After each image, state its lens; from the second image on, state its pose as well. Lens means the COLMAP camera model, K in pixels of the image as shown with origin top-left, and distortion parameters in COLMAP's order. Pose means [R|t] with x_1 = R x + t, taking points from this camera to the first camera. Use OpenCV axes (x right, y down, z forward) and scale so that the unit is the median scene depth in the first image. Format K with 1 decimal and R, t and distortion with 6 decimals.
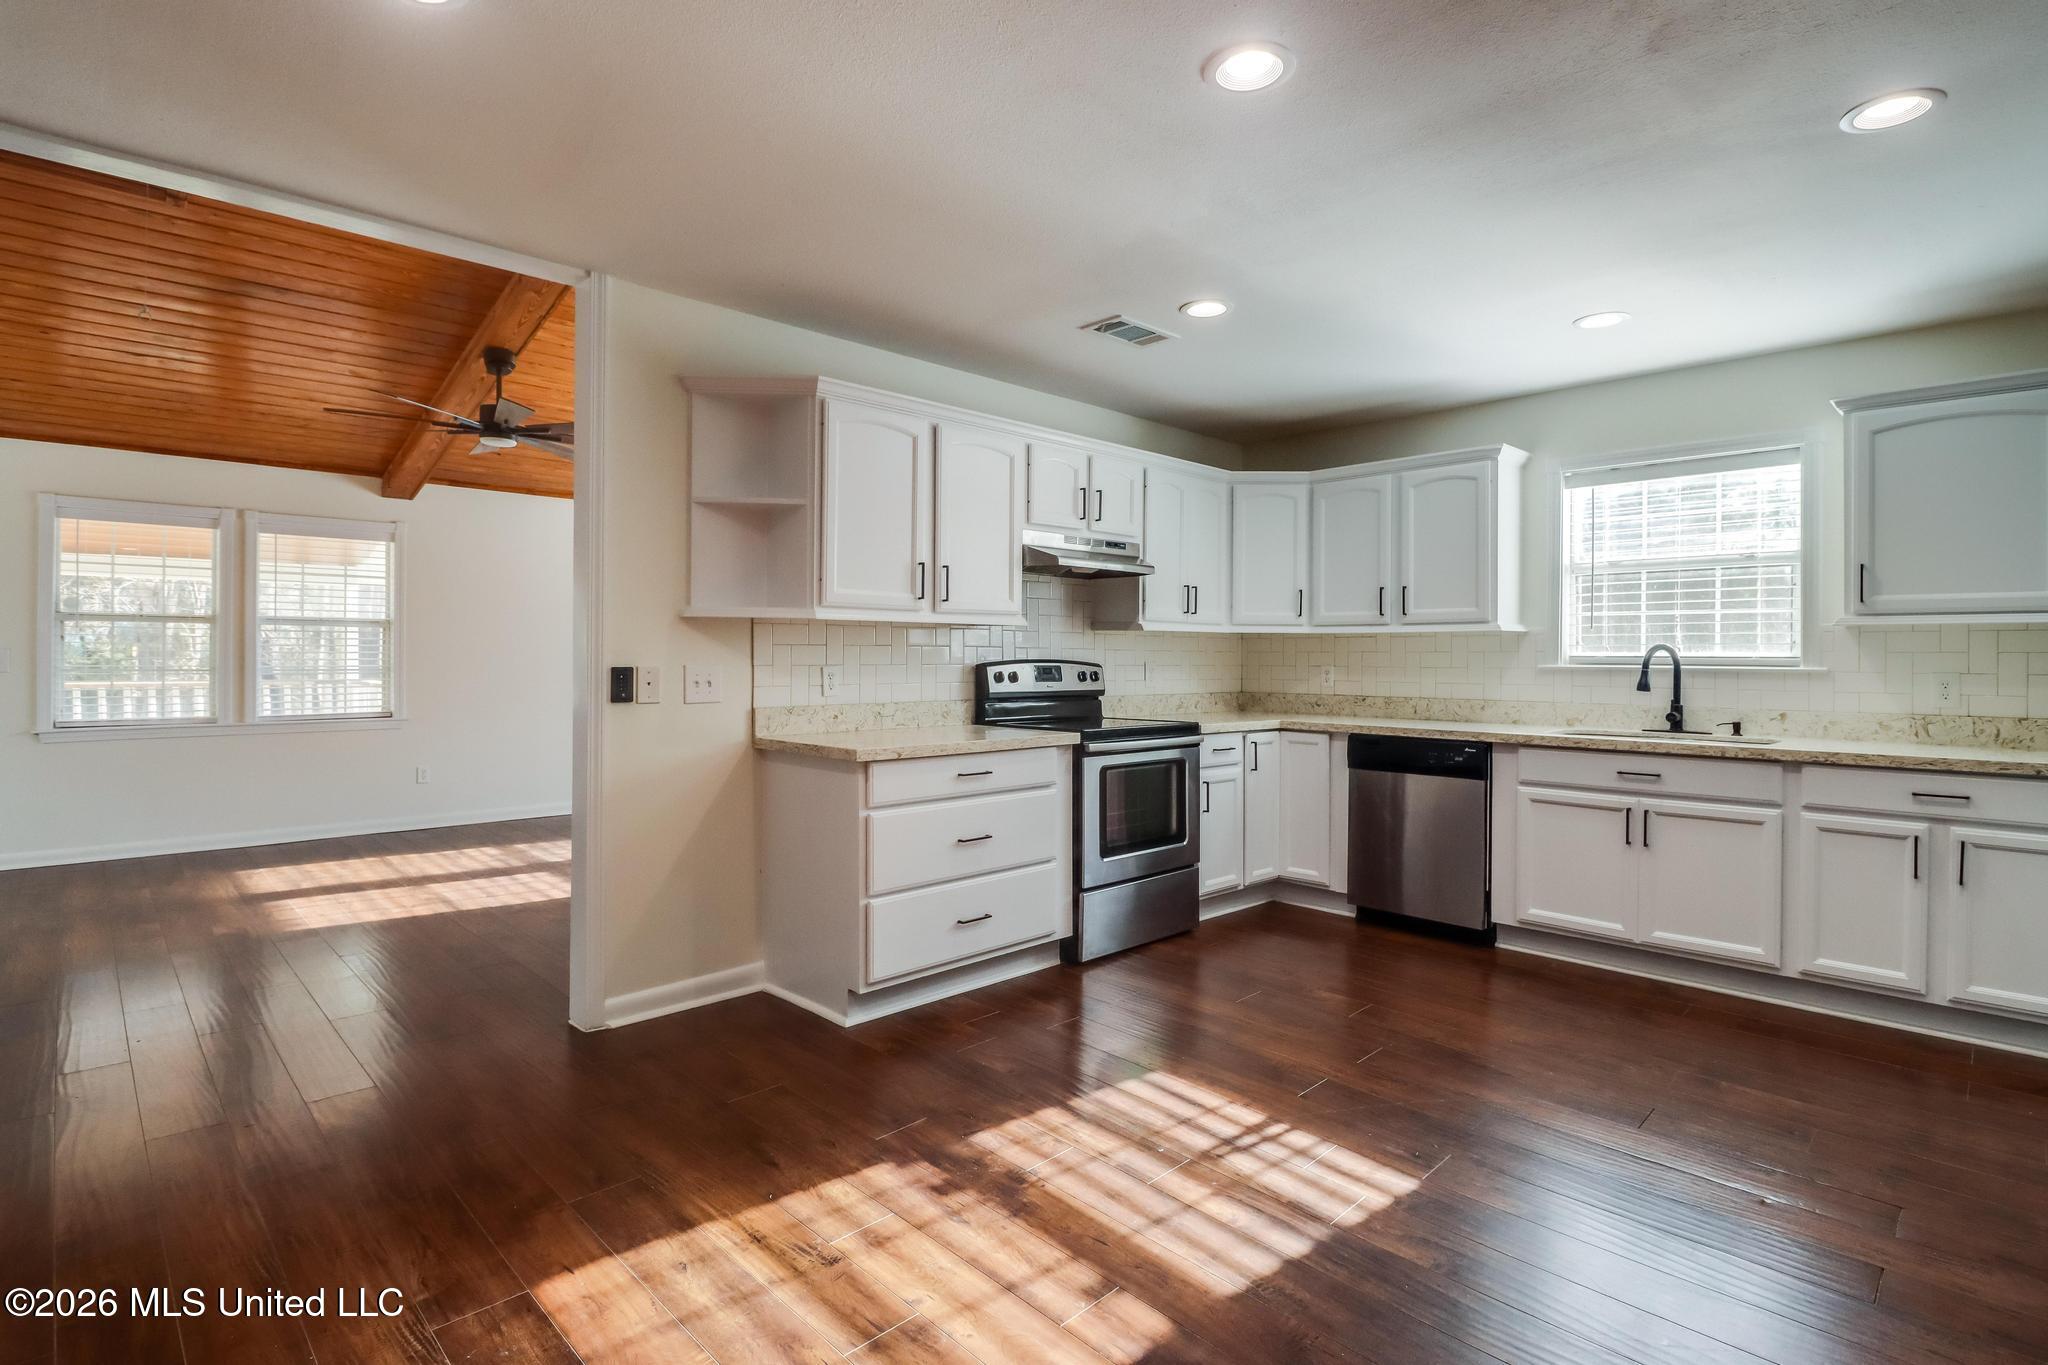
lens RADIAL K [[980.6, 0, 1016.7], [0, 980.6, 658.4], [0, 0, 1]] dist [-0.000989, -0.000544]
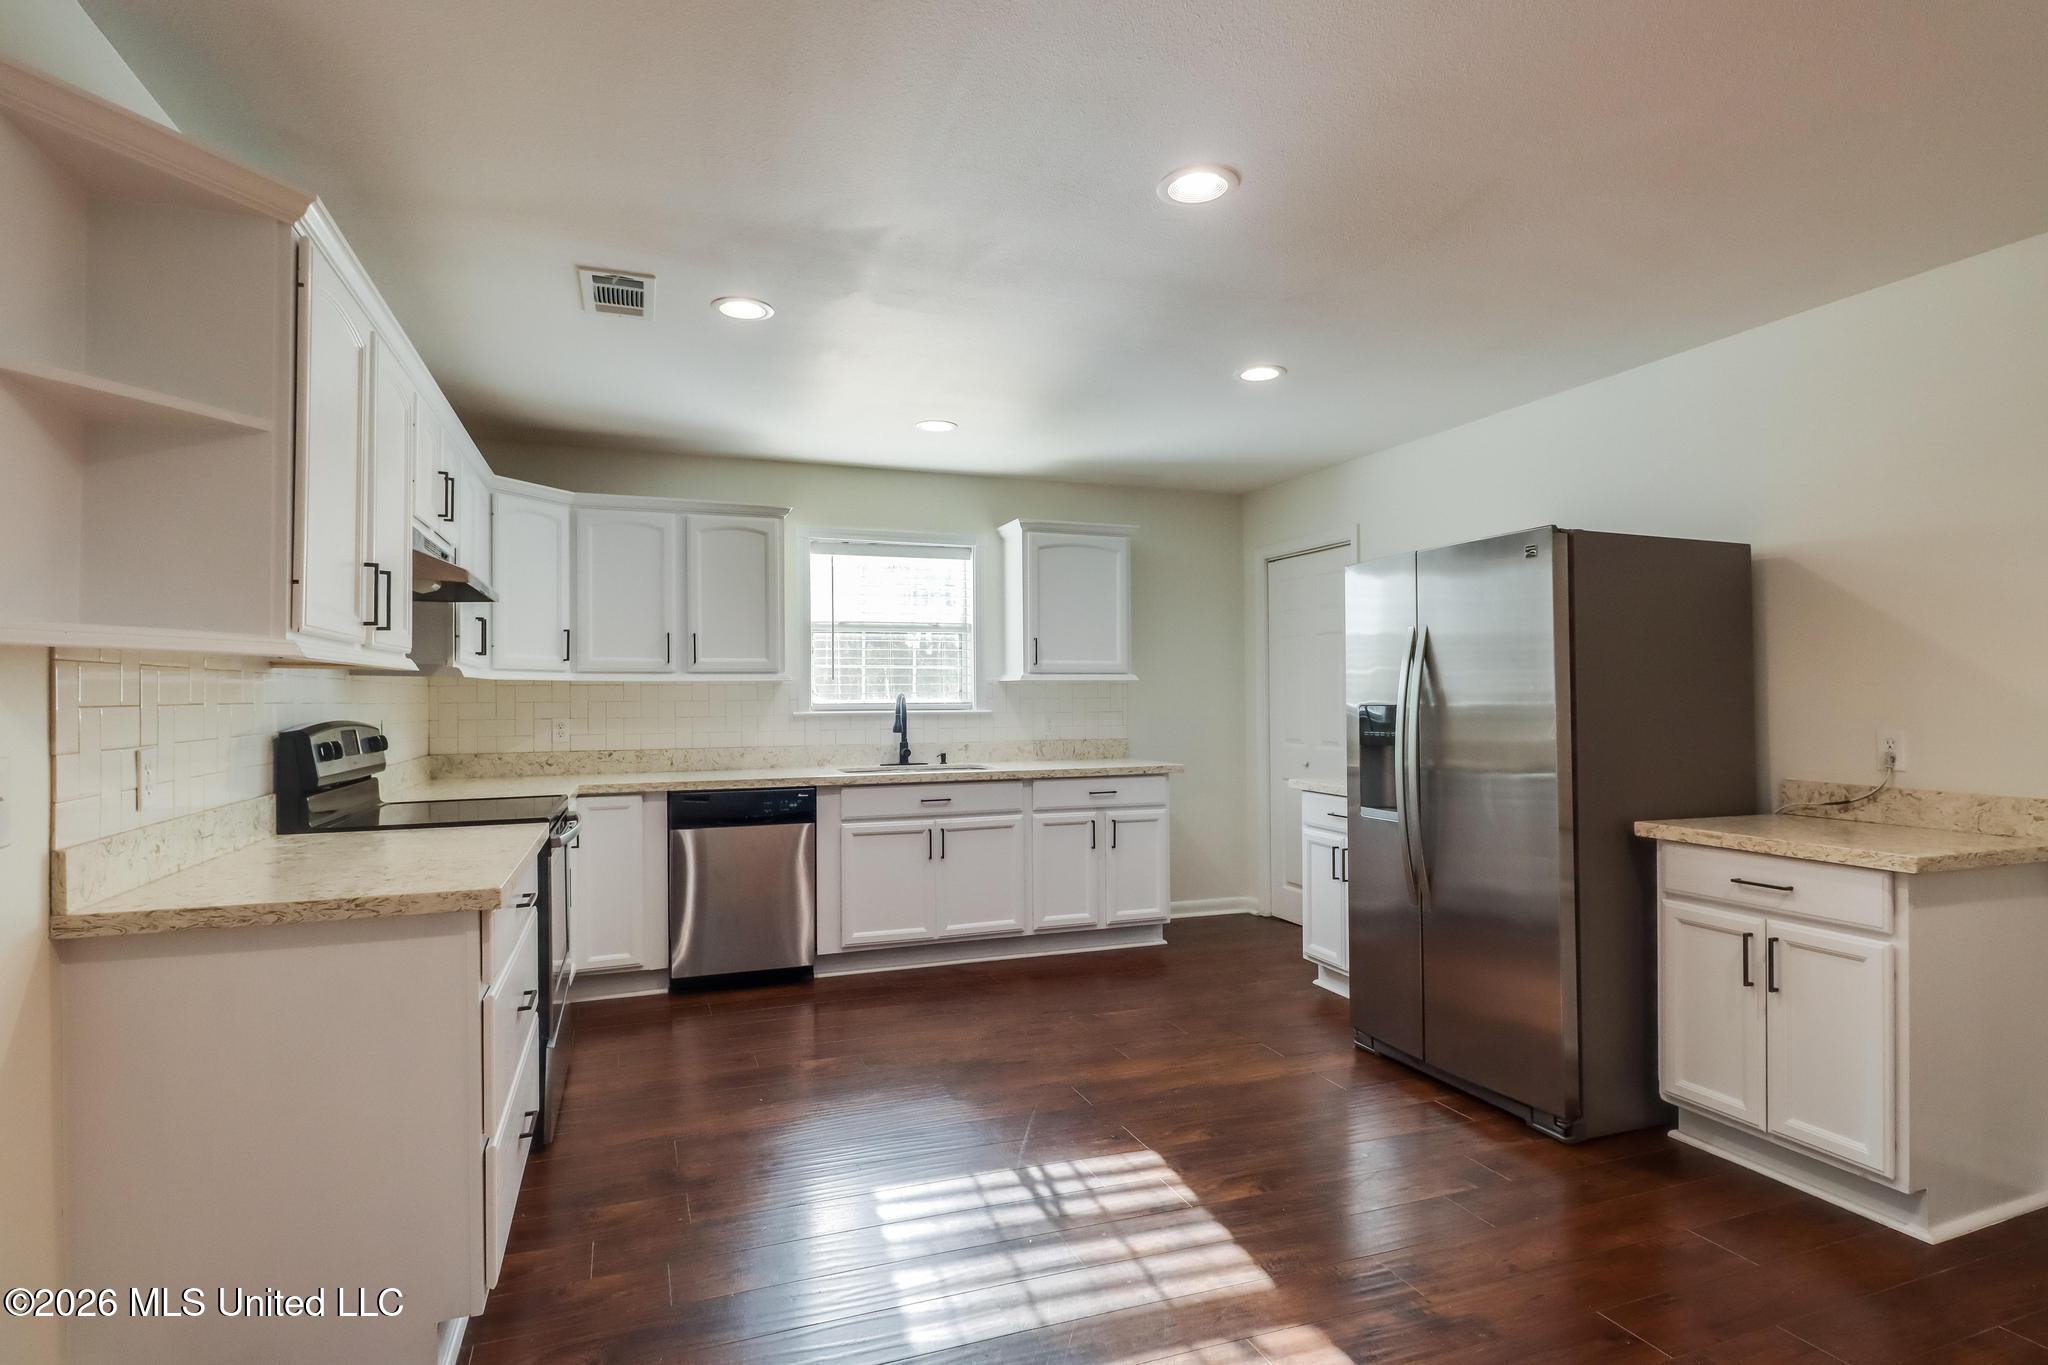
lens RADIAL K [[1022.4, 0, 1003.1], [0, 1022.4, 684.2], [0, 0, 1]] dist [0.001299, 0.000080]
pose [[0.414325, 0.003364, 0.910123, -0.441452], [0.010807, 0.999904, -0.008616, -0.013297], [-0.910065, 0.013405, 0.414249, 0.353471]]
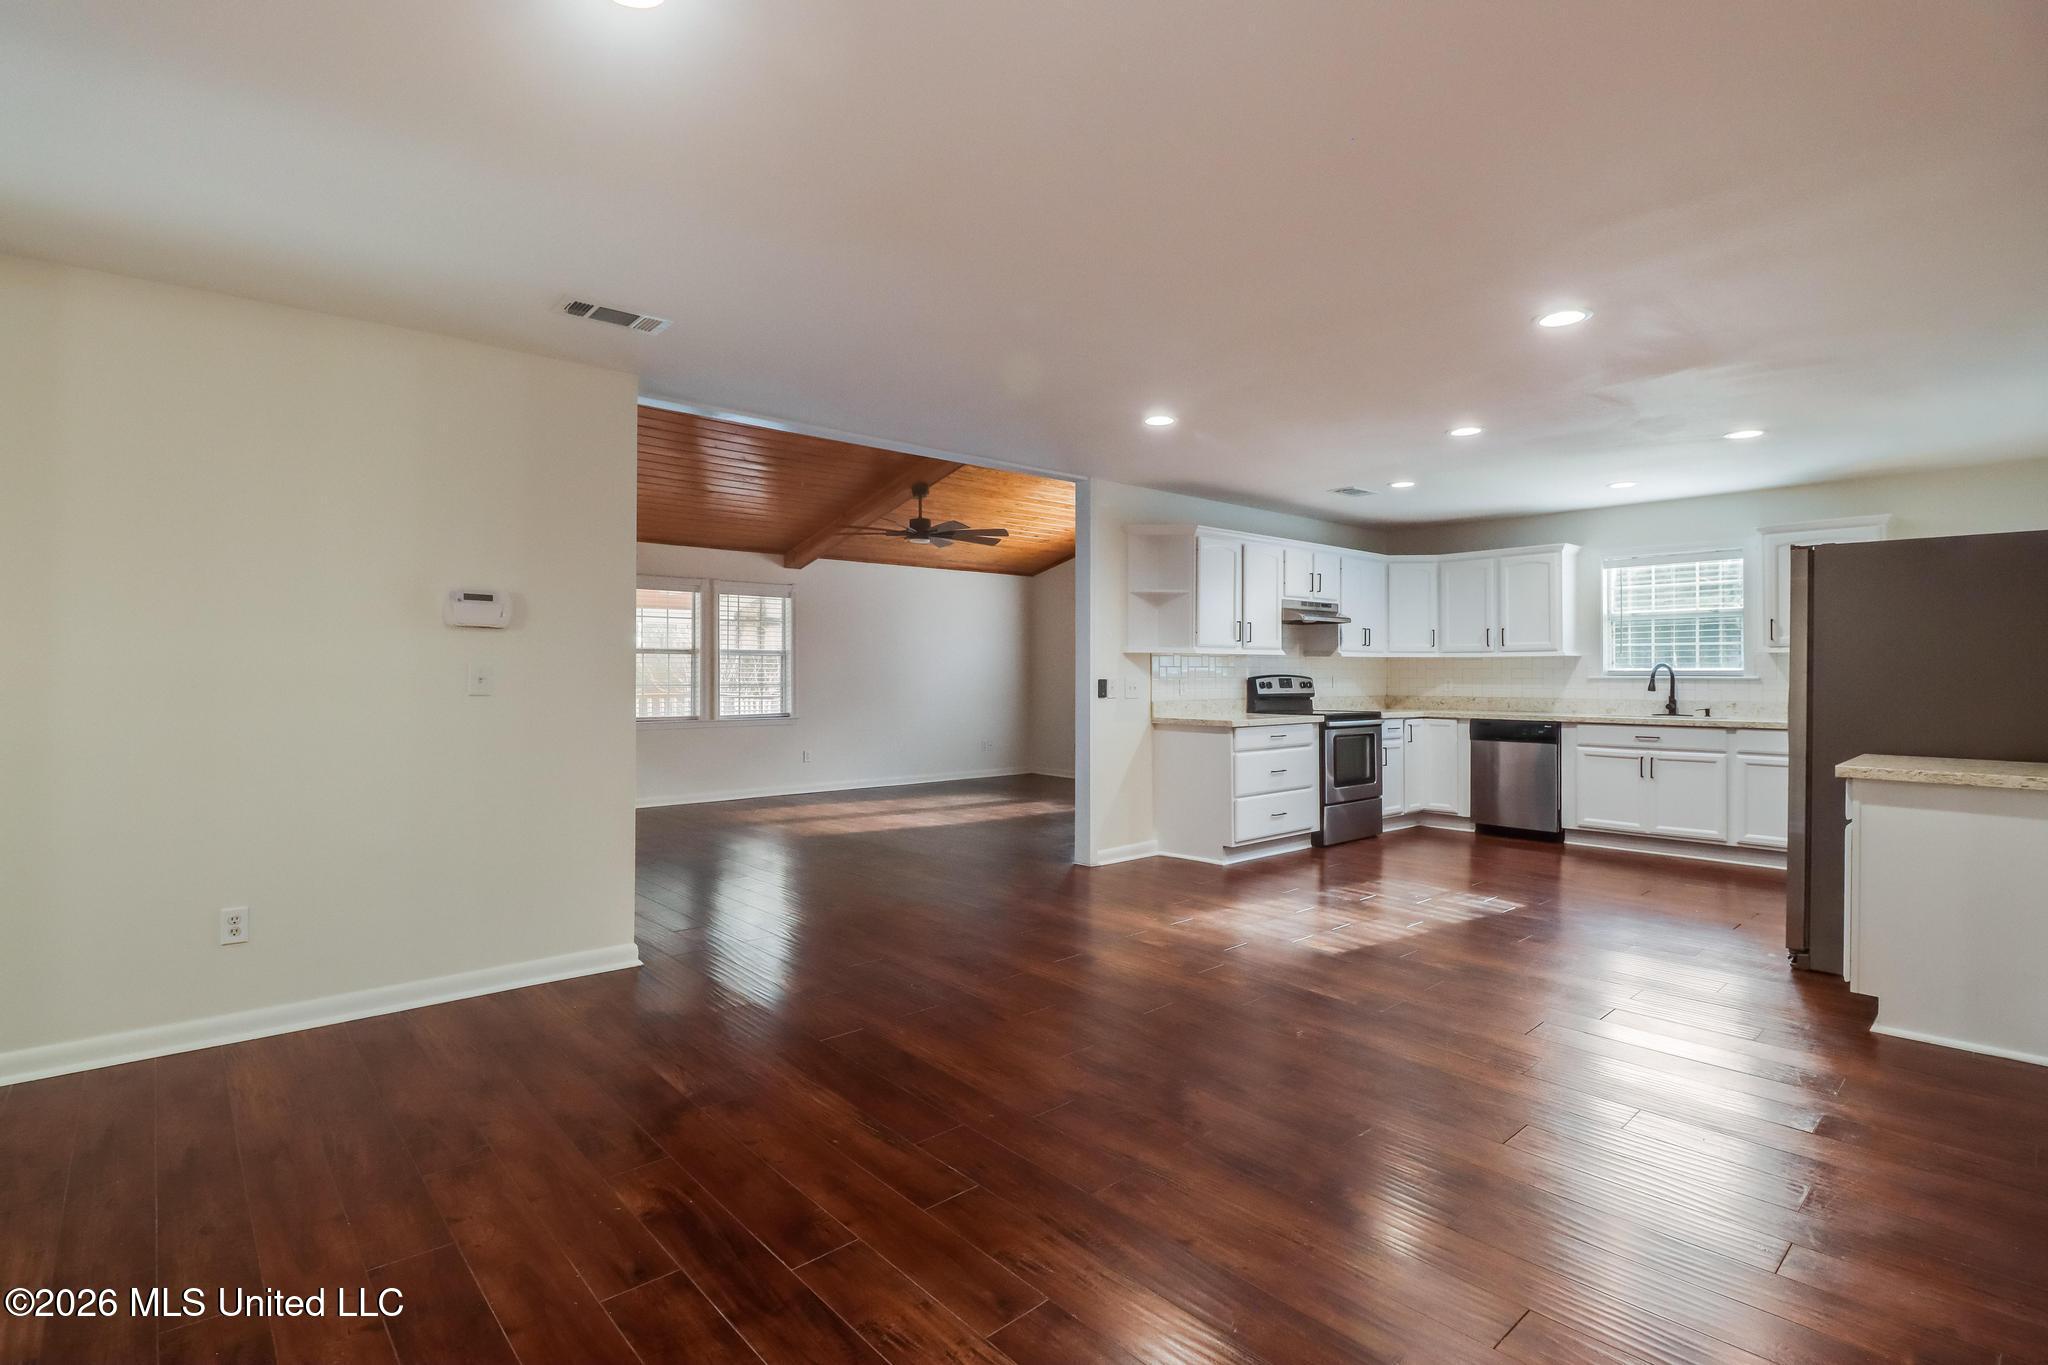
lens RADIAL K [[980.6, 0, 1016.7], [0, 980.6, 658.4], [0, 0, 1]] dist [-0.000989, -0.000544]
pose [[0.999151, -0.006271, -0.040709, -0.384500], [0.005518, 0.999812, -0.018591, 0.002134], [0.040818, 0.018351, 0.998998, -0.730989]]
